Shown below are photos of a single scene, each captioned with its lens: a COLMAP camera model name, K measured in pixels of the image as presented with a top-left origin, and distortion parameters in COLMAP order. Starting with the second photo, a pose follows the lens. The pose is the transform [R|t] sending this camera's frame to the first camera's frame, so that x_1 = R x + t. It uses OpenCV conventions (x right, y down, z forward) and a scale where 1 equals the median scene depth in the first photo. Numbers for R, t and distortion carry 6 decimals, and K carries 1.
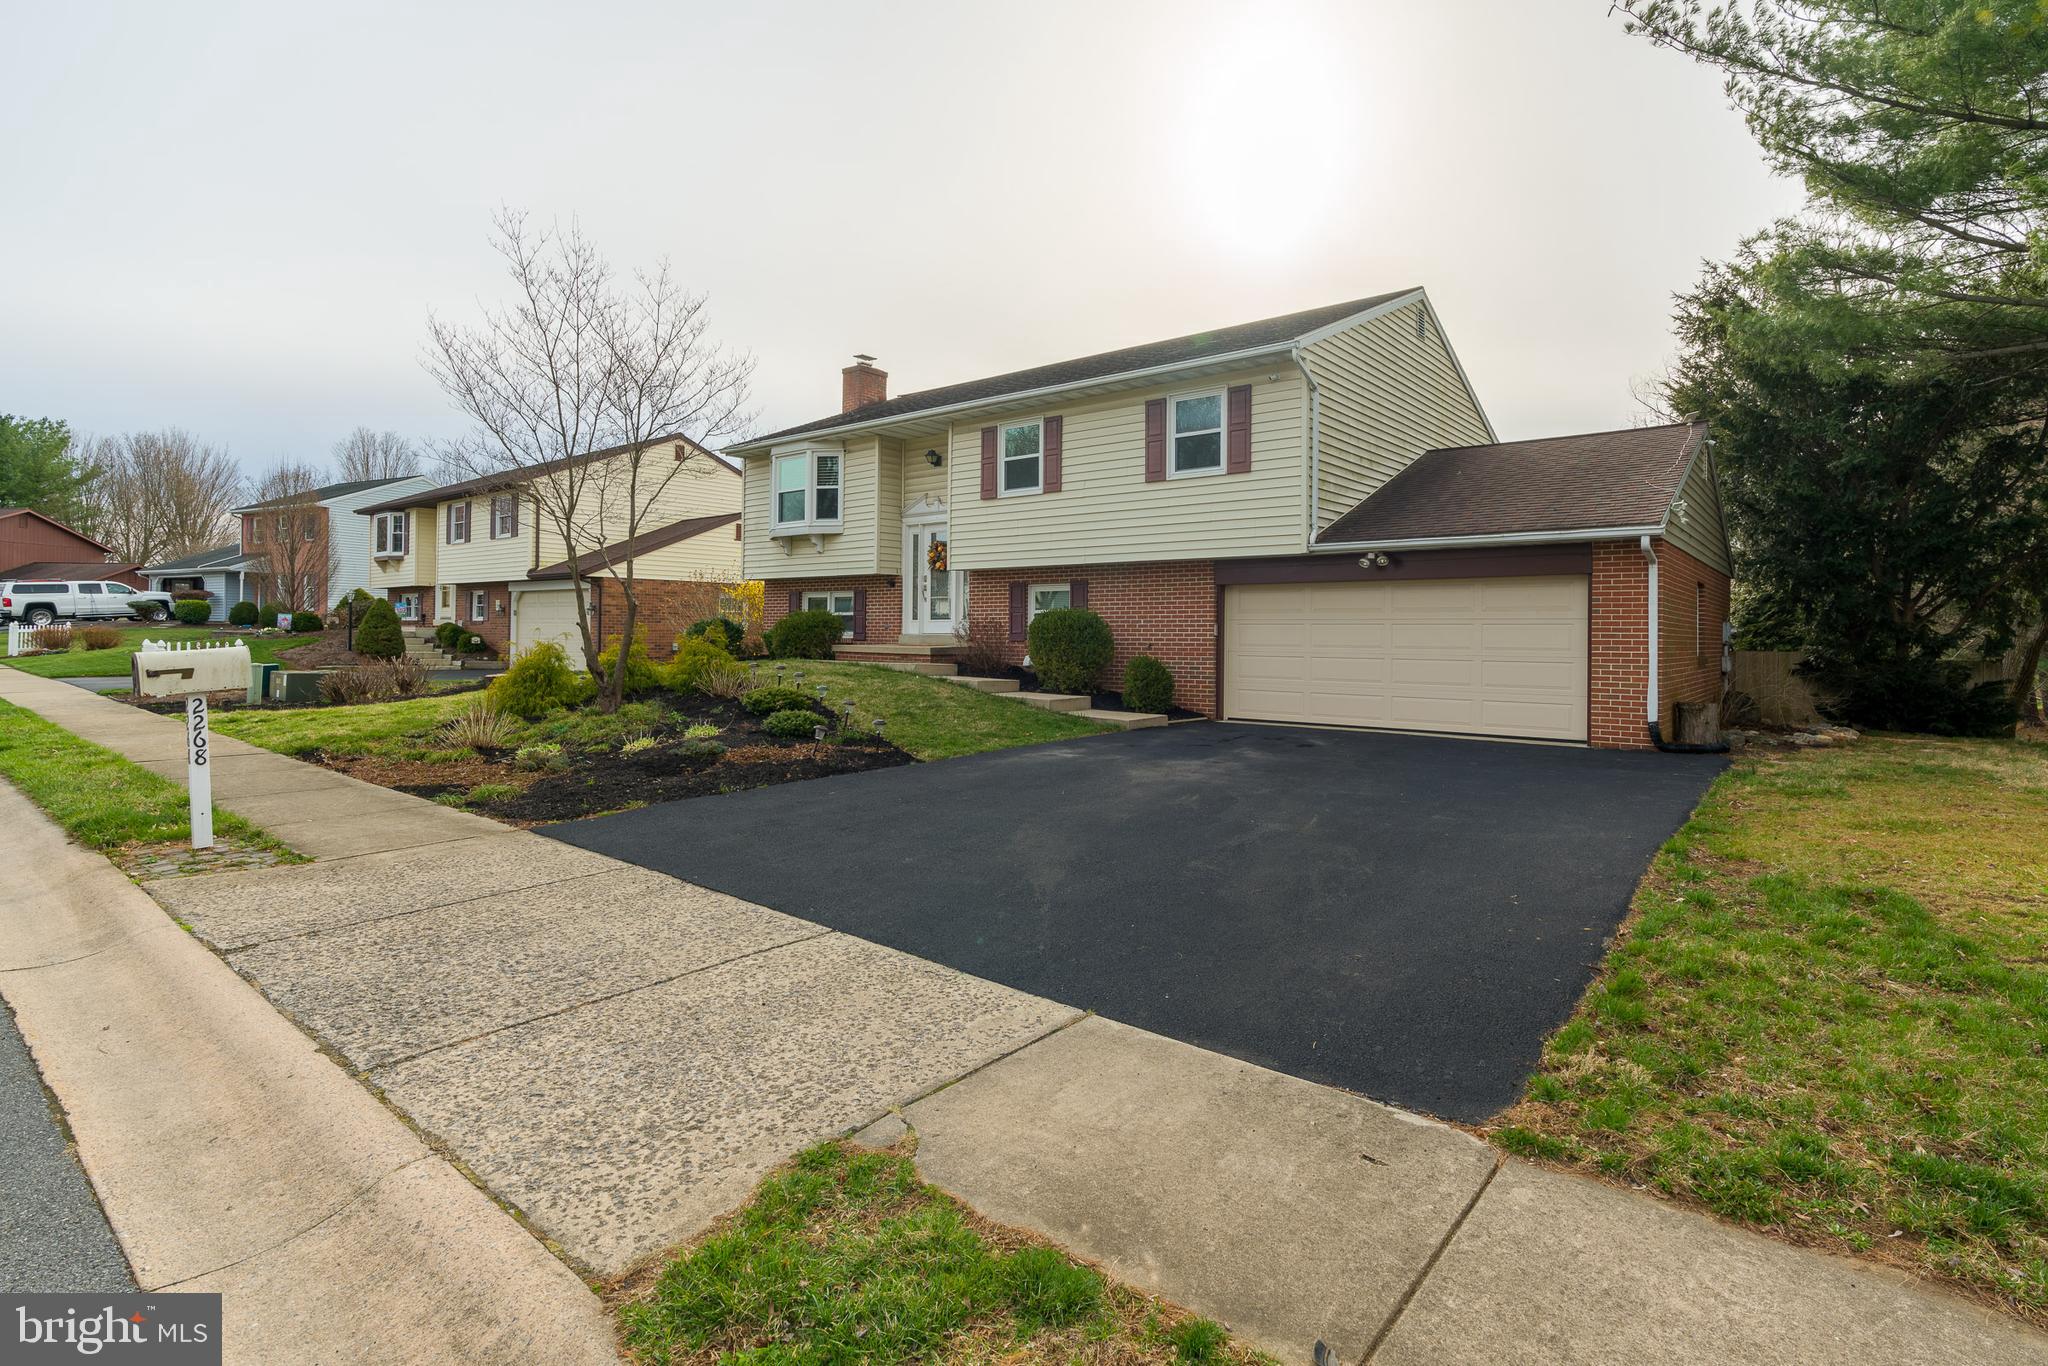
lens RADIAL K [[924.6, 0, 1030.9], [0, 924.6, 633.6], [0, 0, 1]] dist [-0.001732, 0.004241]
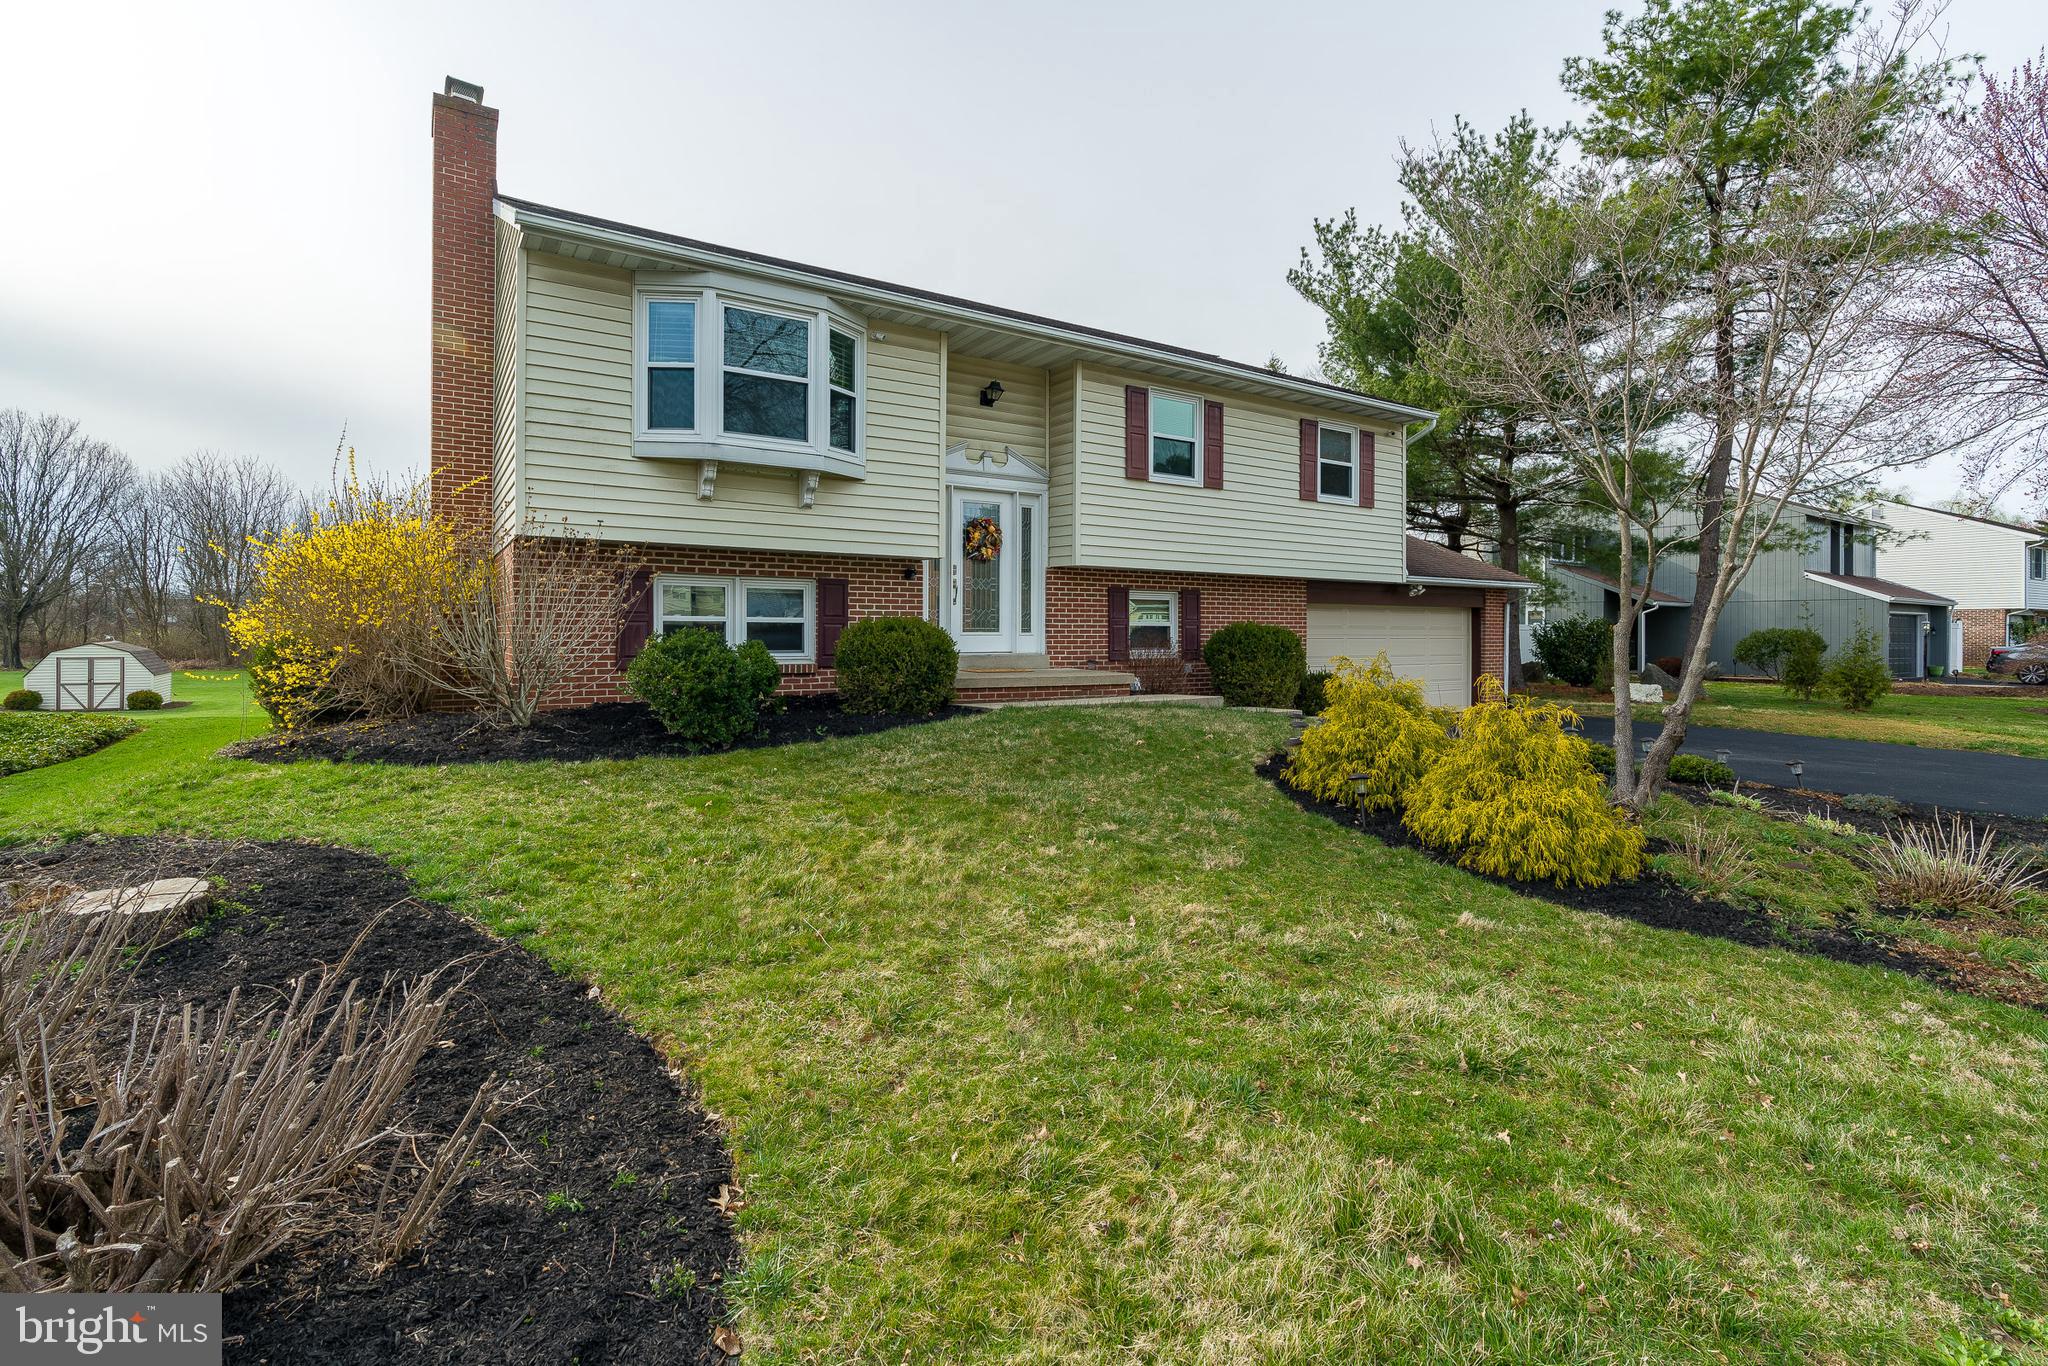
lens RADIAL K [[1011.3, 0, 1052.8], [0, 1011.3, 624.2], [0, 0, 1]] dist [0.001932, 0.000490]
pose [[0.290698, -0.006723, 0.956791, -0.849659], [-0.008535, 0.999917, 0.009619, -0.030822], [-0.956777, -0.010962, 0.290616, 0.795558]]
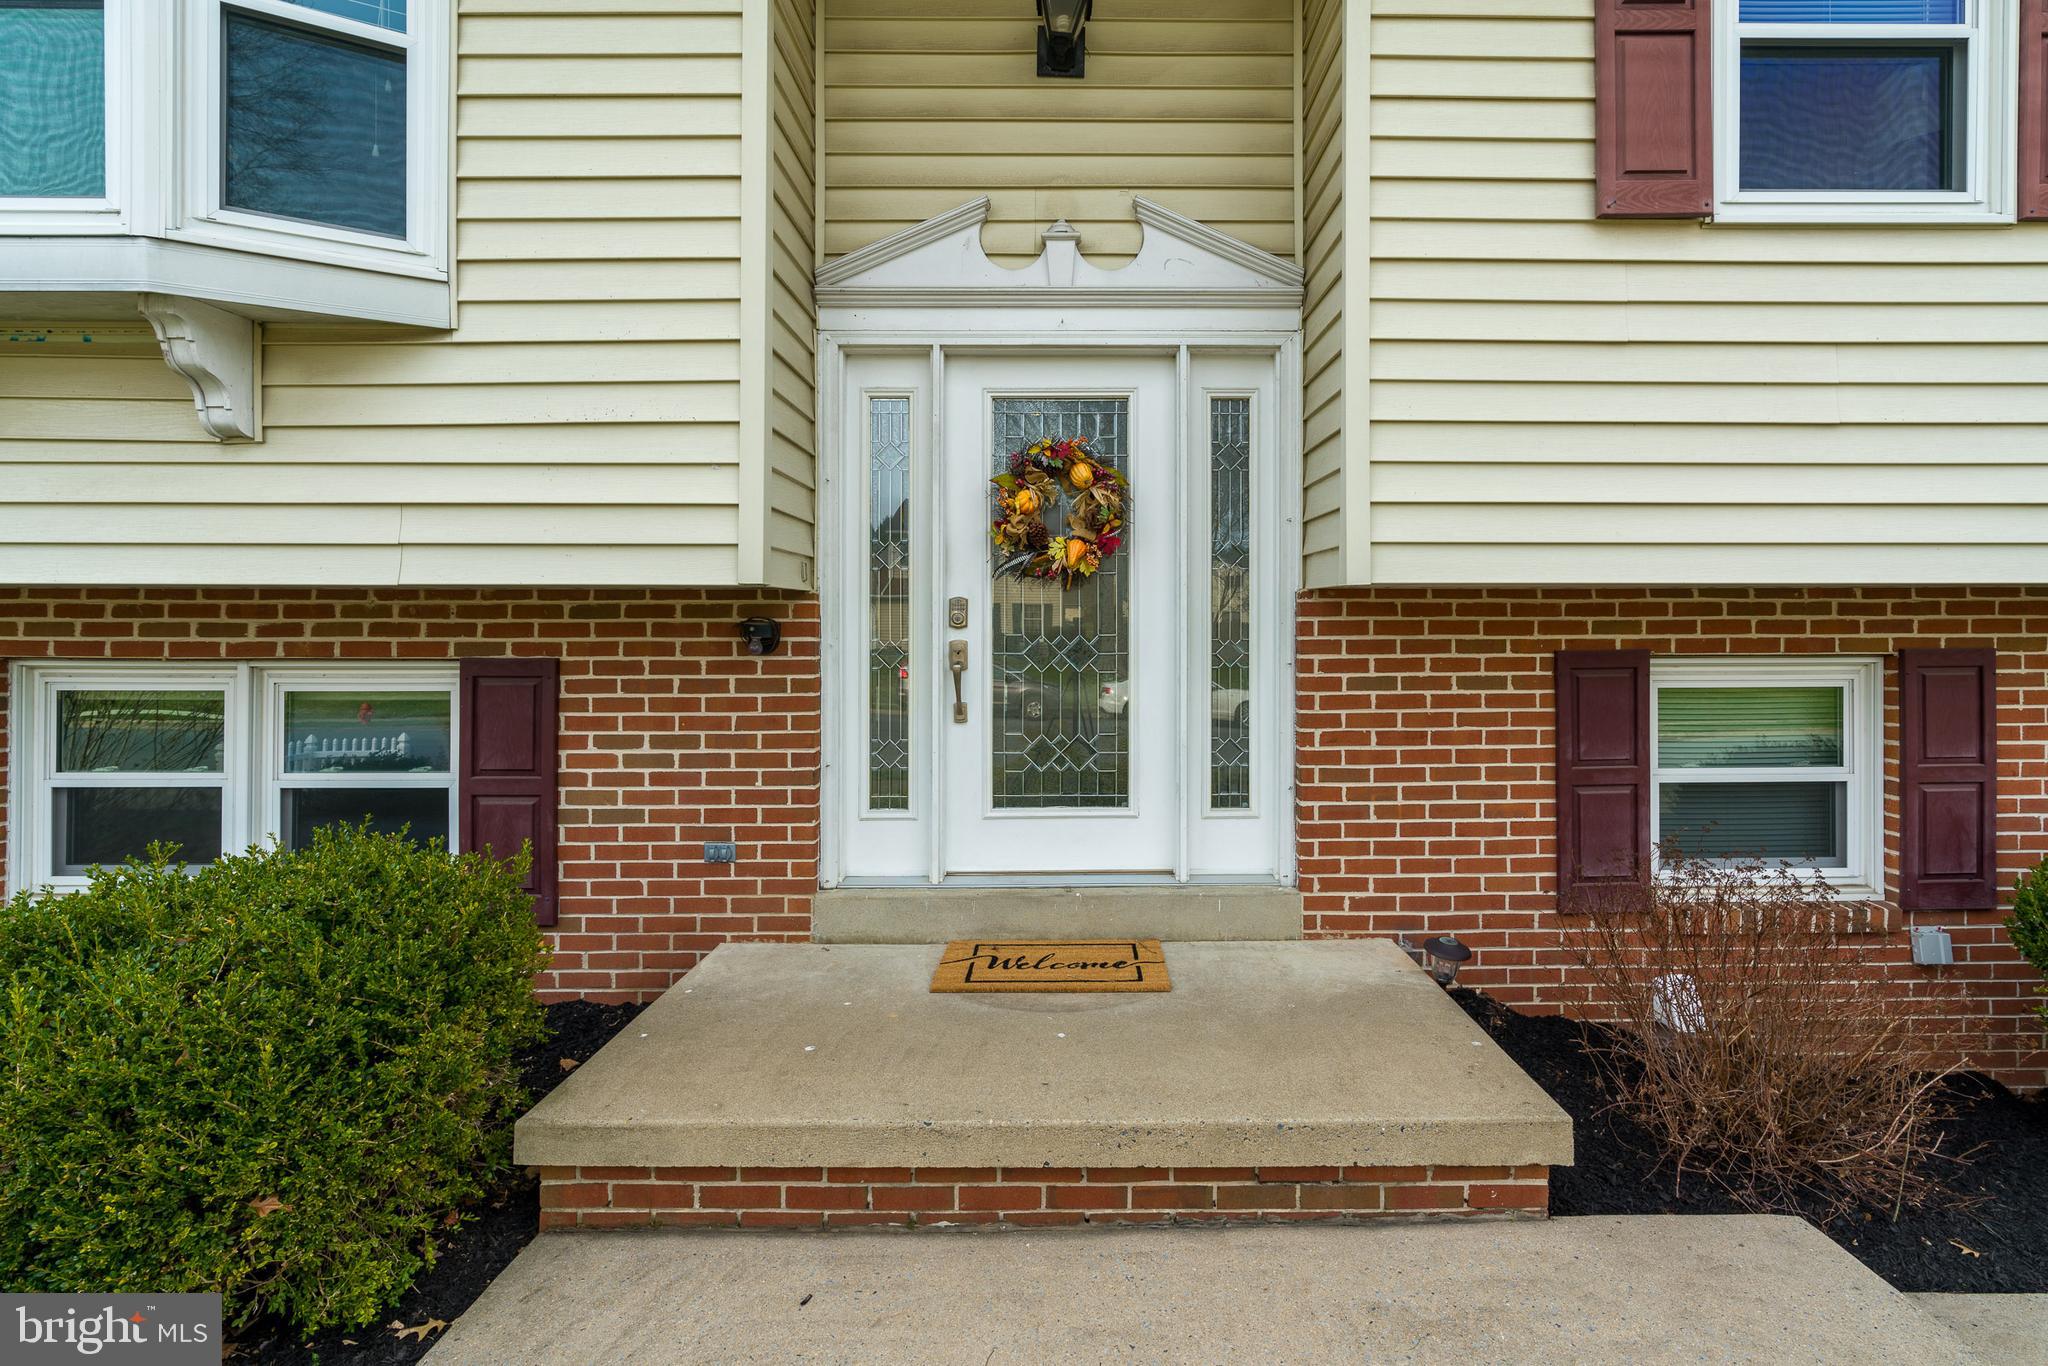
lens RADIAL K [[1011.3, 0, 1052.8], [0, 1011.3, 624.2], [0, 0, 1]] dist [0.001932, 0.000490]
pose [[0.771330, -0.015346, 0.636251, -0.264471], [0.006823, 0.999851, 0.015845, -0.065472], [-0.636399, -0.007880, 0.771320, 0.890216]]
